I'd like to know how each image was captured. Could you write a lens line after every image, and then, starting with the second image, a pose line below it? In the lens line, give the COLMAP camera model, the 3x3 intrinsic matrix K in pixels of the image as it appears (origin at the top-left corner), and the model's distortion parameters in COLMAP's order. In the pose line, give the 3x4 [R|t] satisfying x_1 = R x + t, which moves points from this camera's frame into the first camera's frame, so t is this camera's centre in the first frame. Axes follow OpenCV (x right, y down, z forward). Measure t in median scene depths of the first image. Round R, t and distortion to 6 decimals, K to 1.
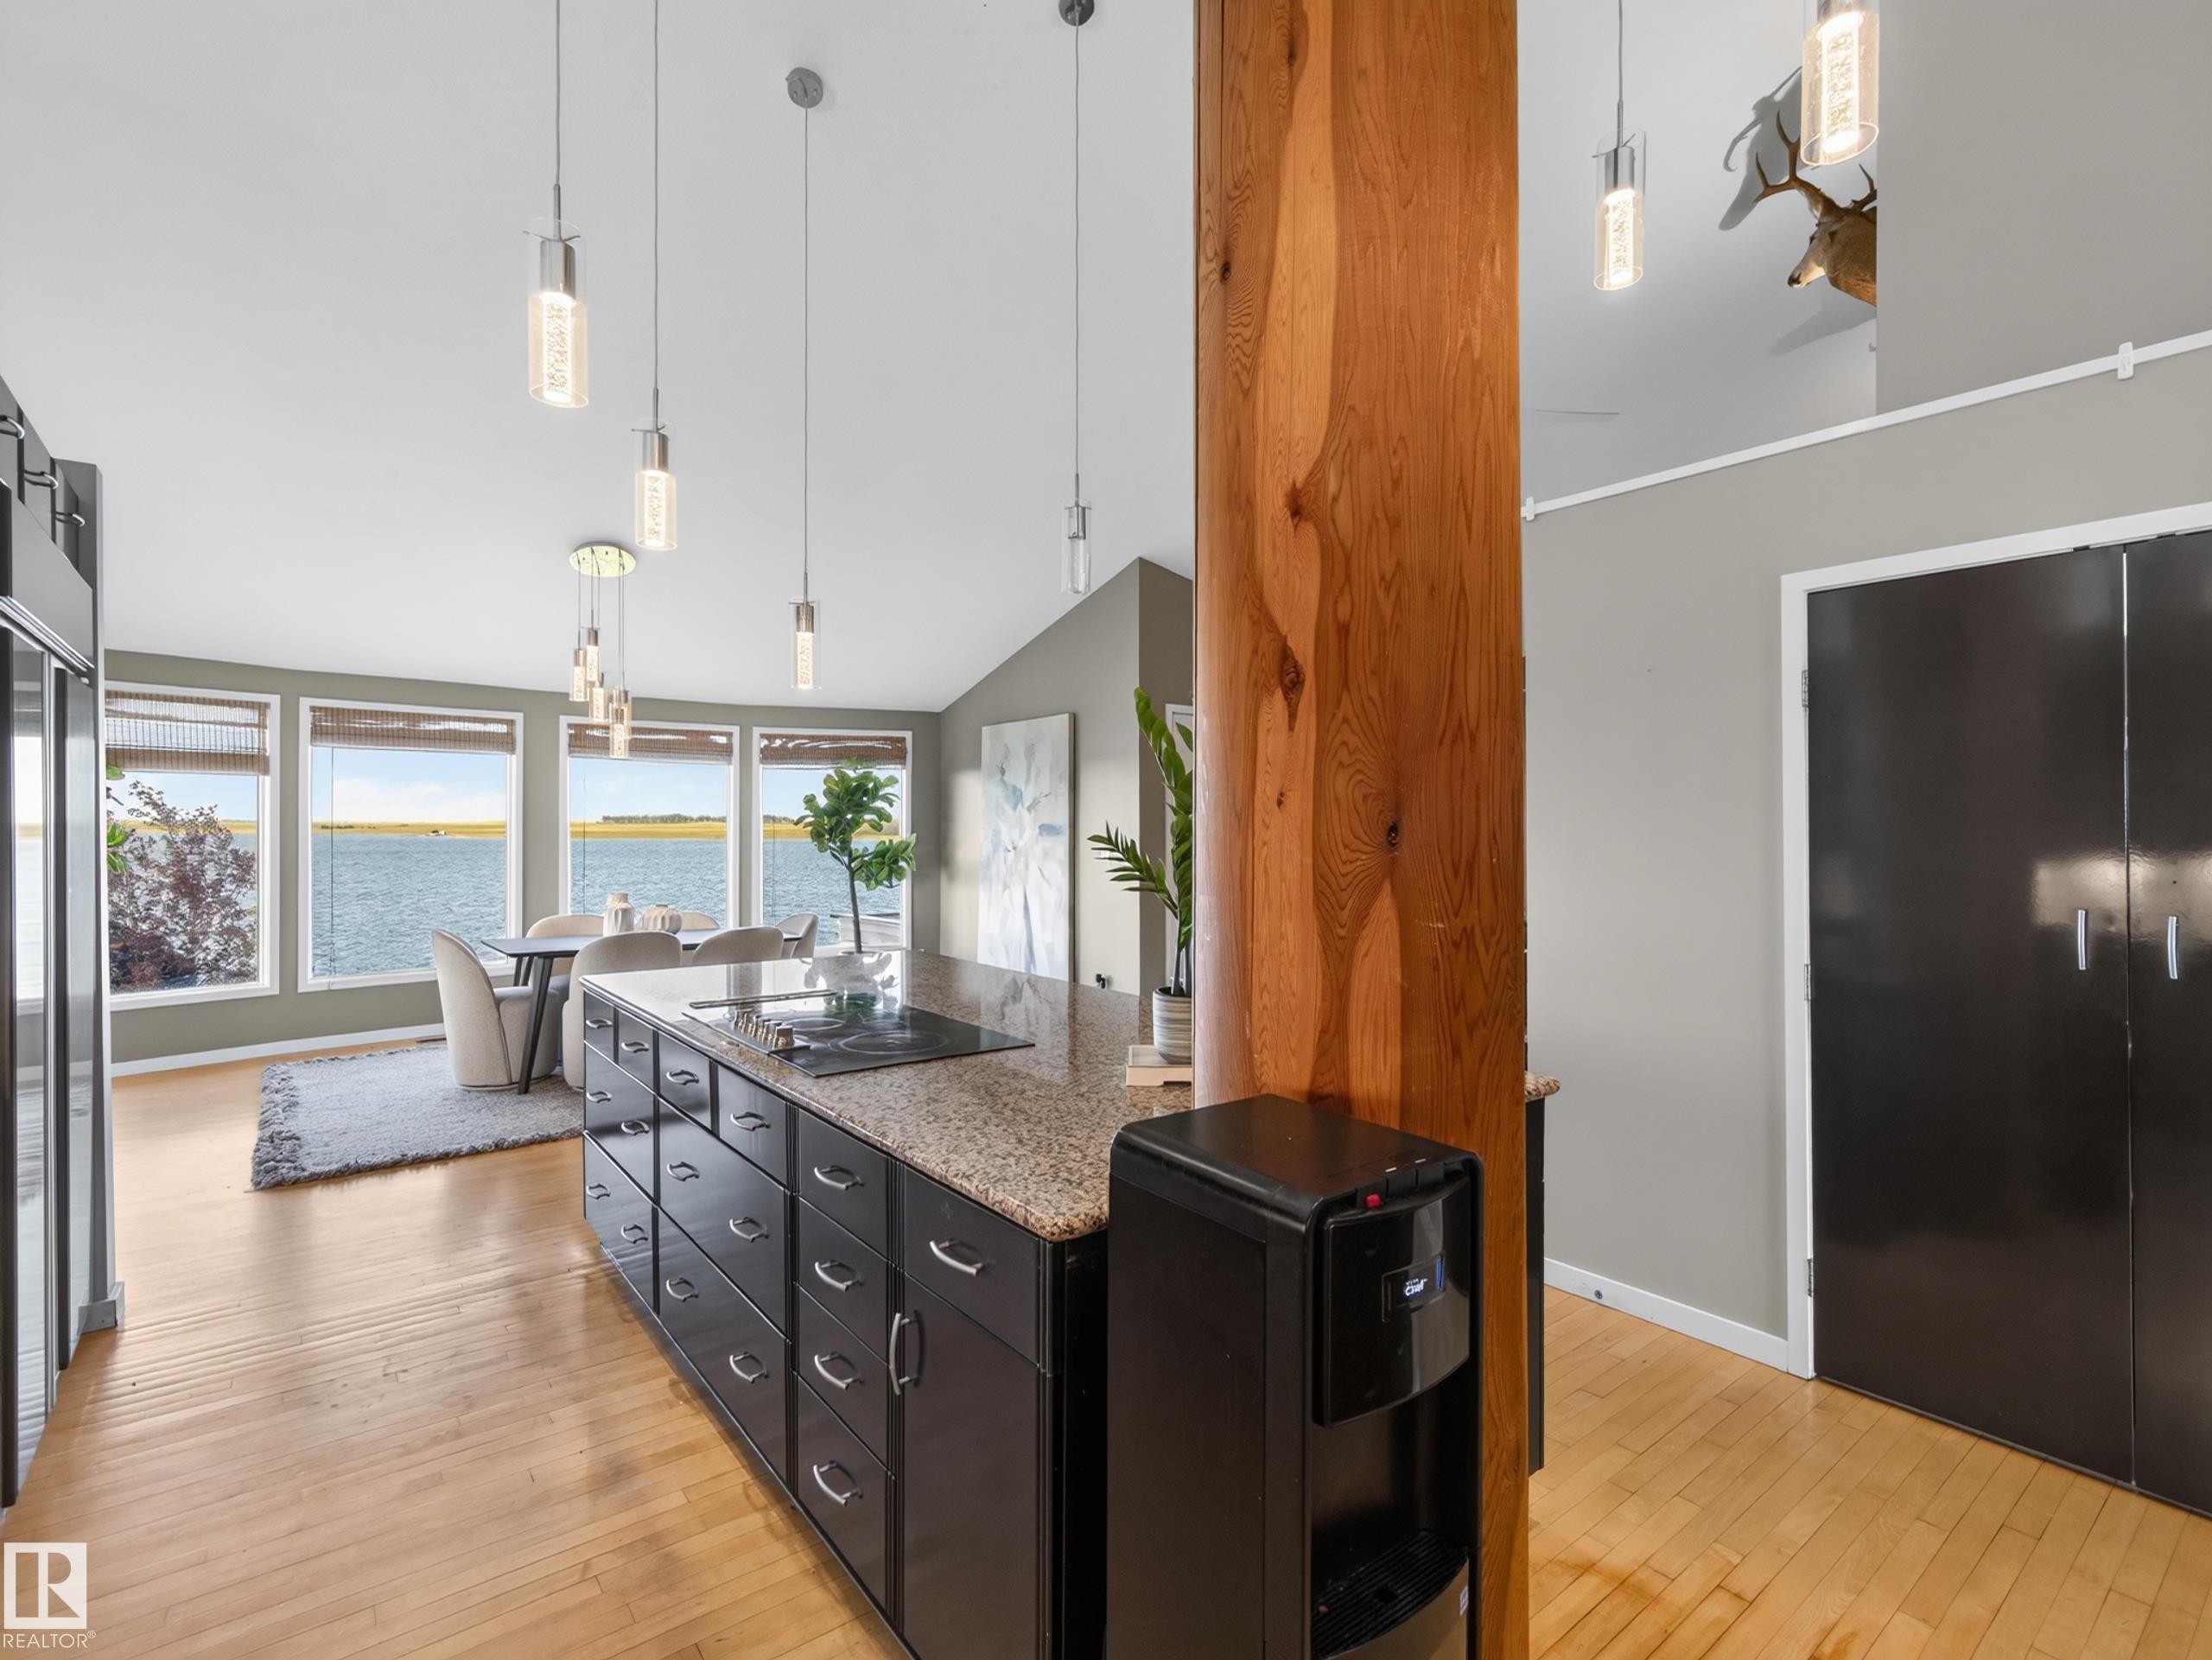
lens RADIAL K [[1054.1, 0, 1112.5], [0, 1054.1, 824.5], [0, 0, 1]] dist [-0.005028, 0.004299]
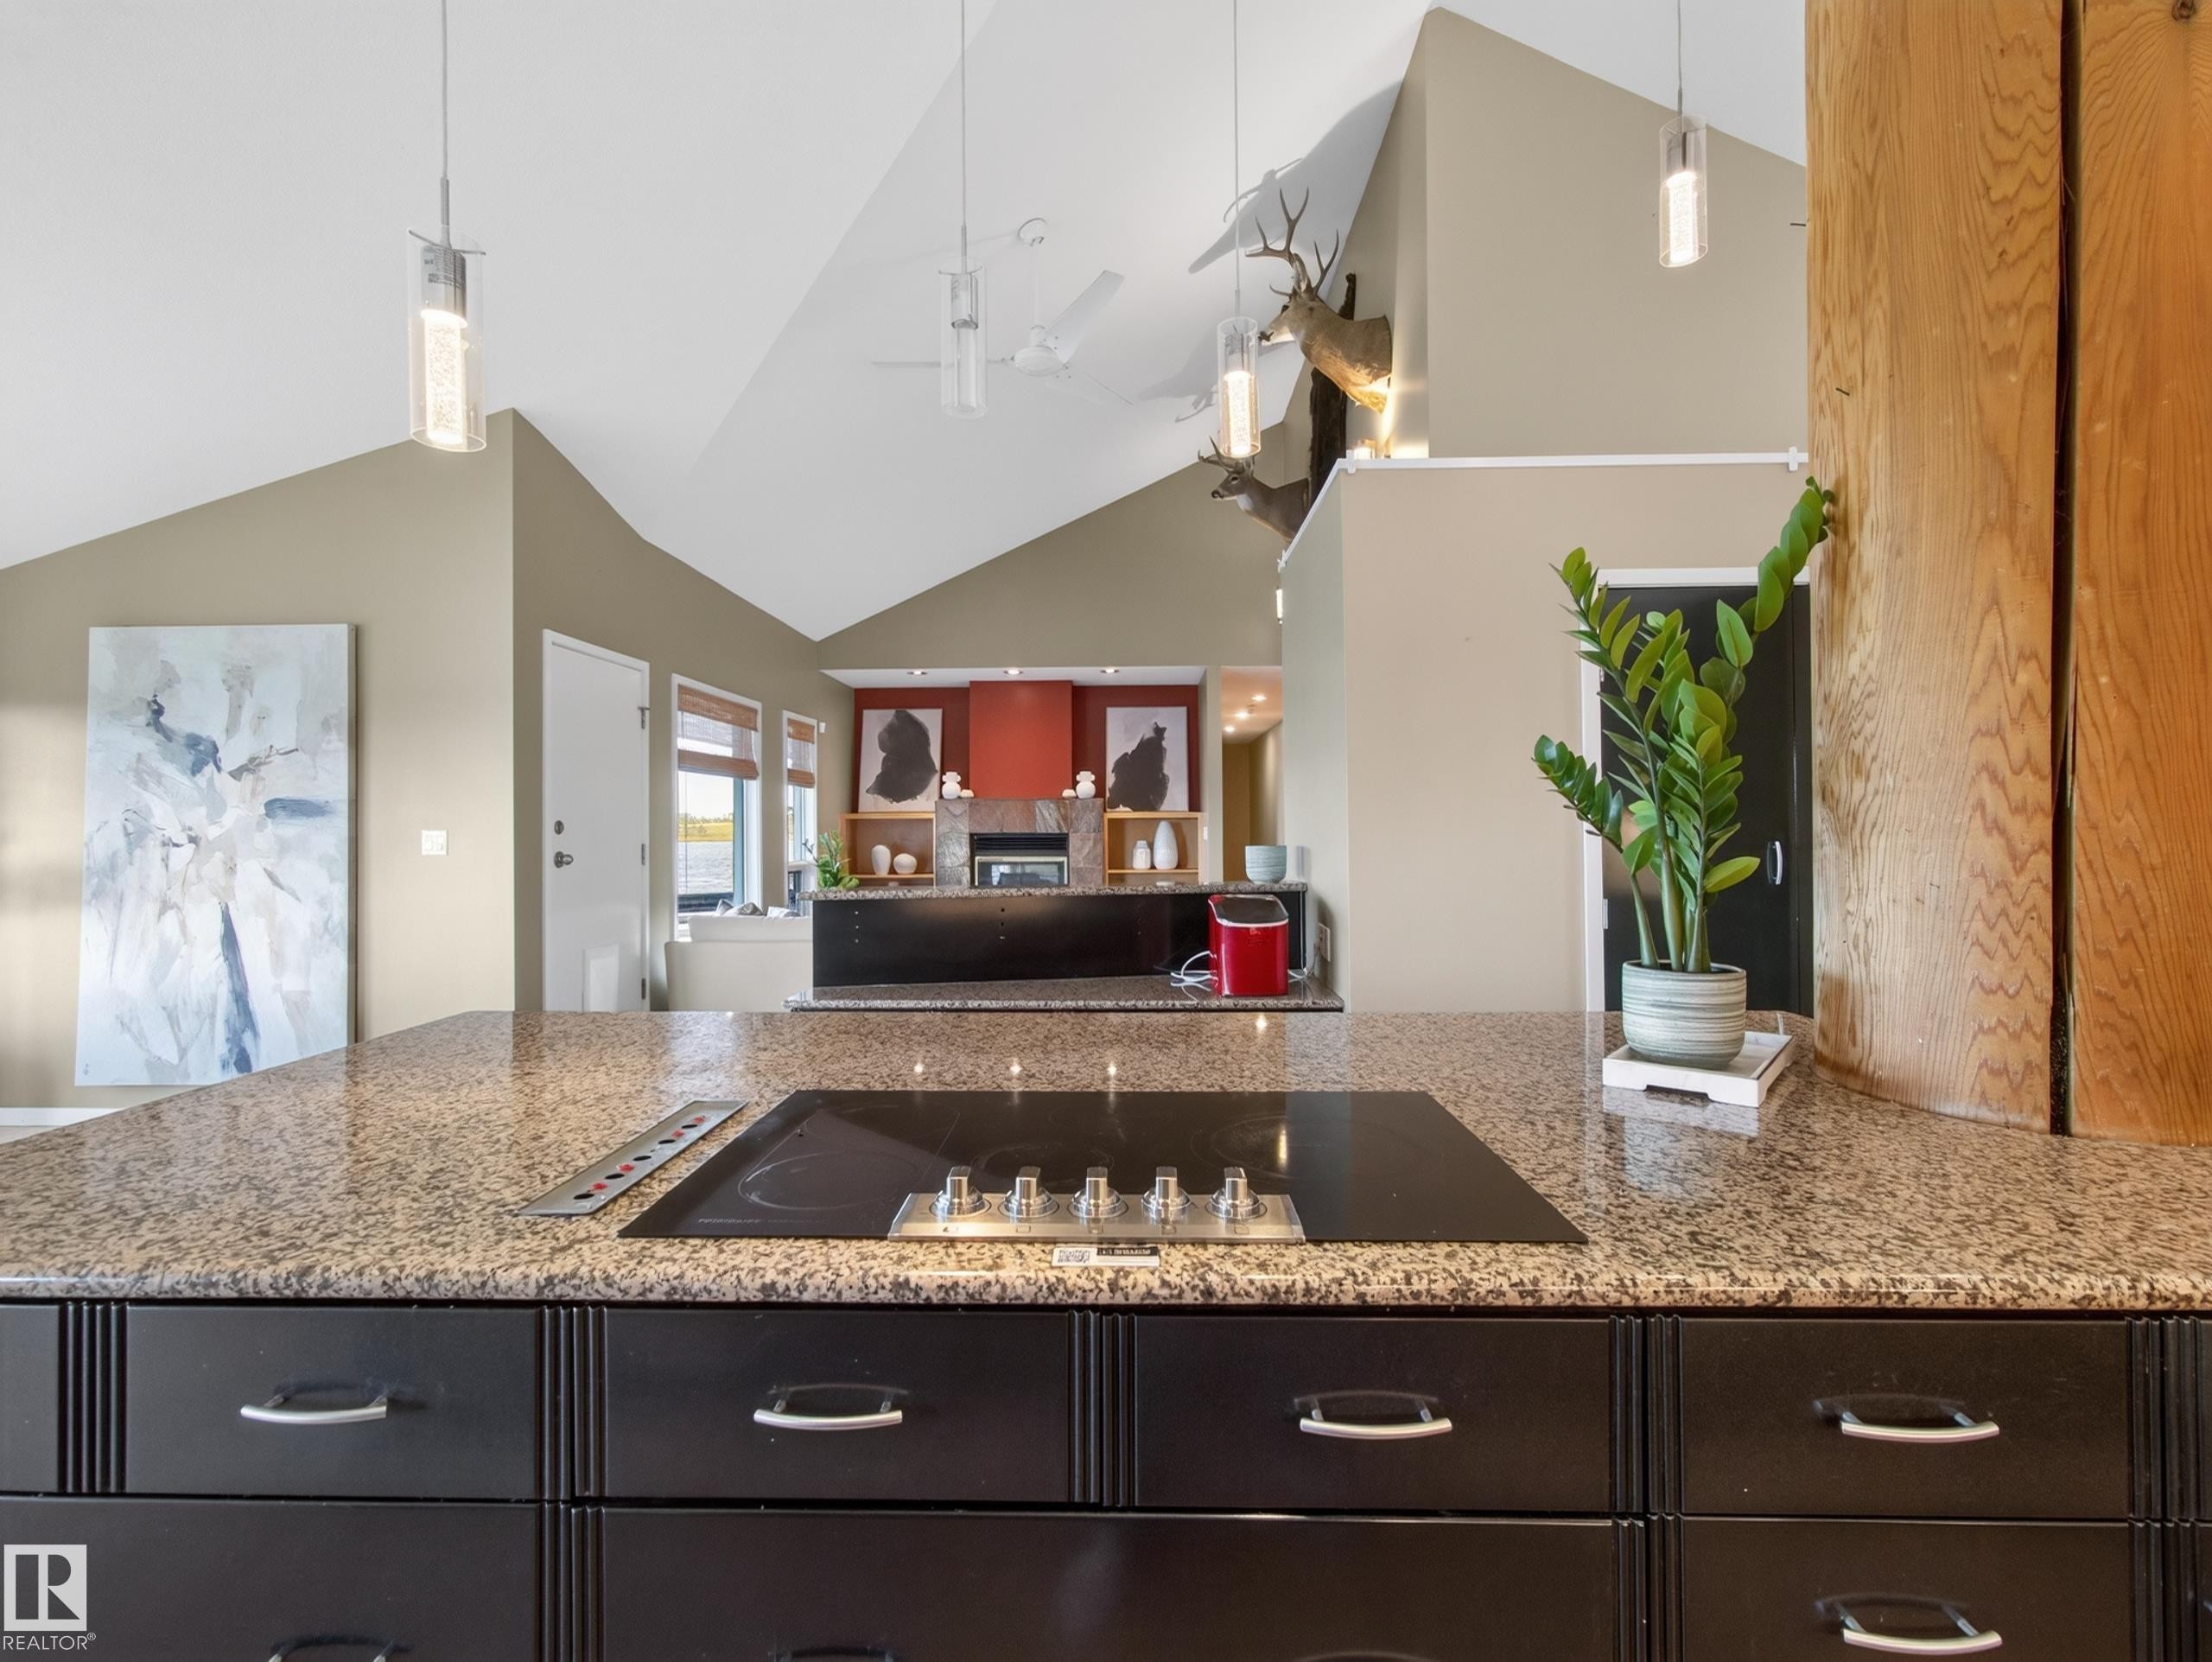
lens RADIAL K [[1054.2, 0, 1107.5], [0, 1054.2, 822.1], [0, 0, 1]] dist [-0.005028, 0.004299]
pose [[0.640190, -0.002018, 0.768214, -0.221576], [0.006563, 0.999974, -0.002842, 0.017605], [-0.768189, 0.006861, 0.640187, 0.228168]]
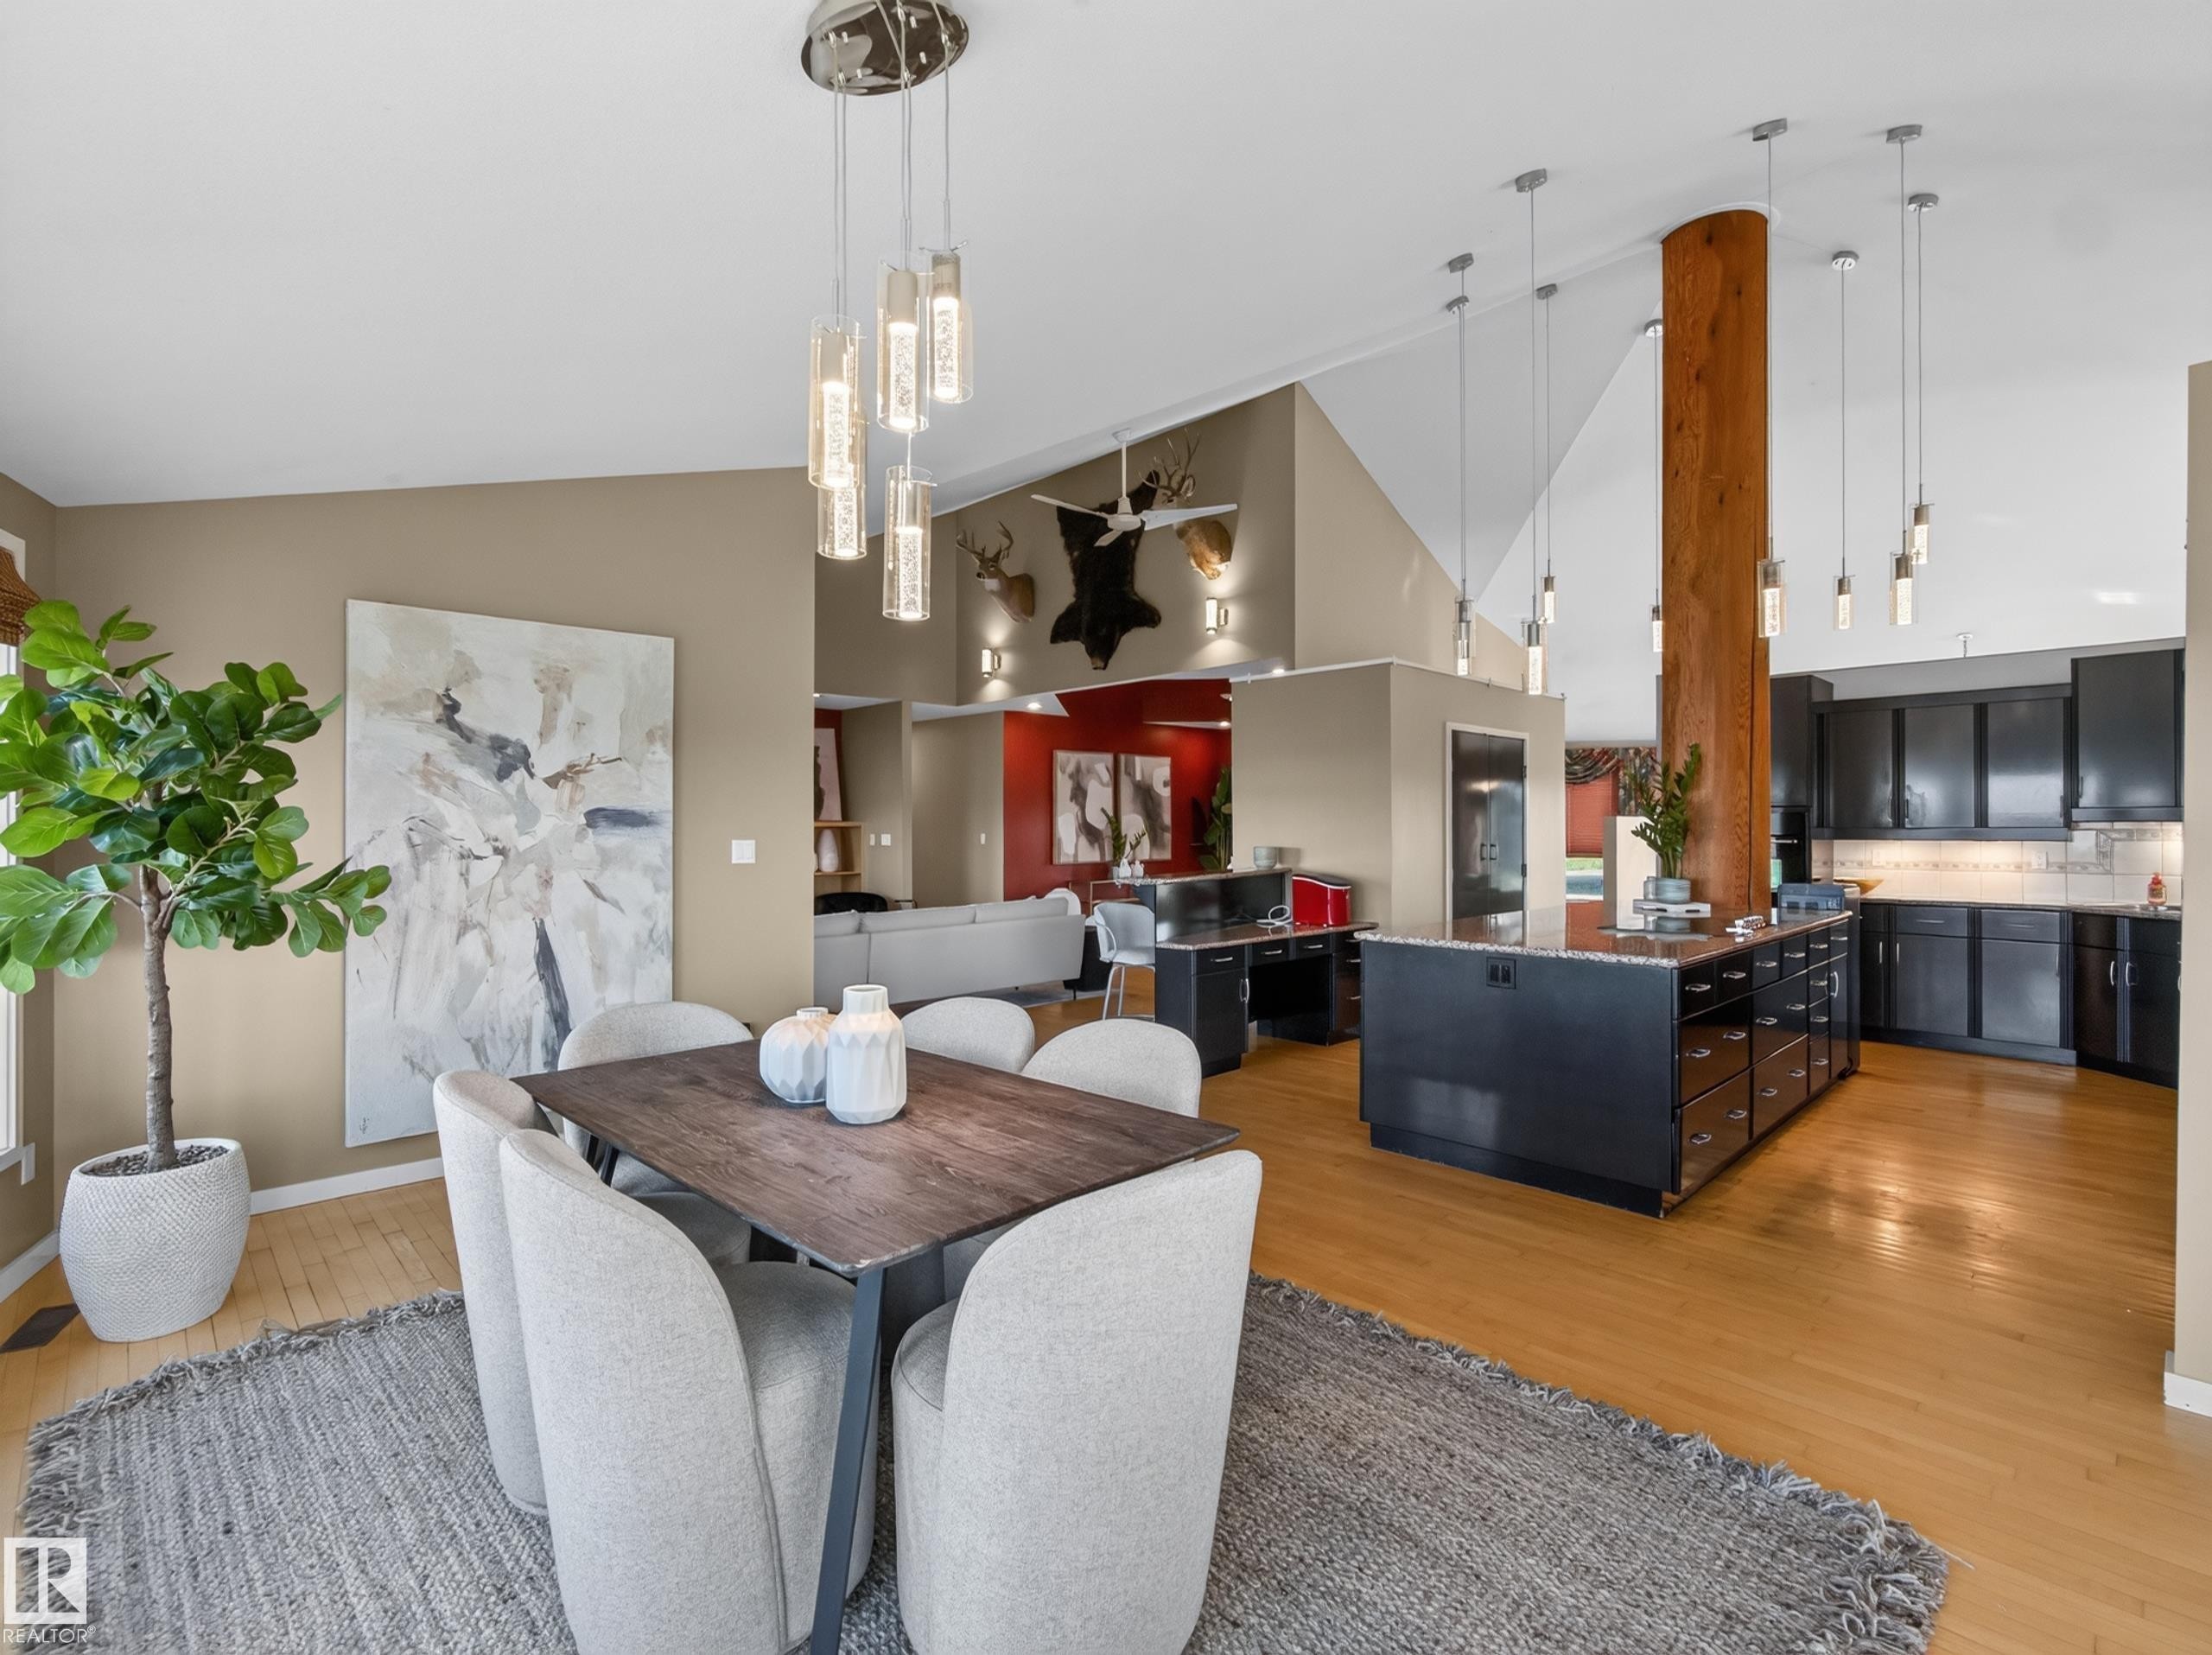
lens RADIAL K [[1054.2, 0, 1110.9], [0, 1054.2, 831.0], [0, 0, 1]] dist [-0.005028, 0.004299]
pose [[-0.110403, -0.006913, 0.993863, -0.674542], [0.000548, 0.999975, 0.007017, 0.008260], [-0.993887, 0.001319, -0.110397, 0.756429]]
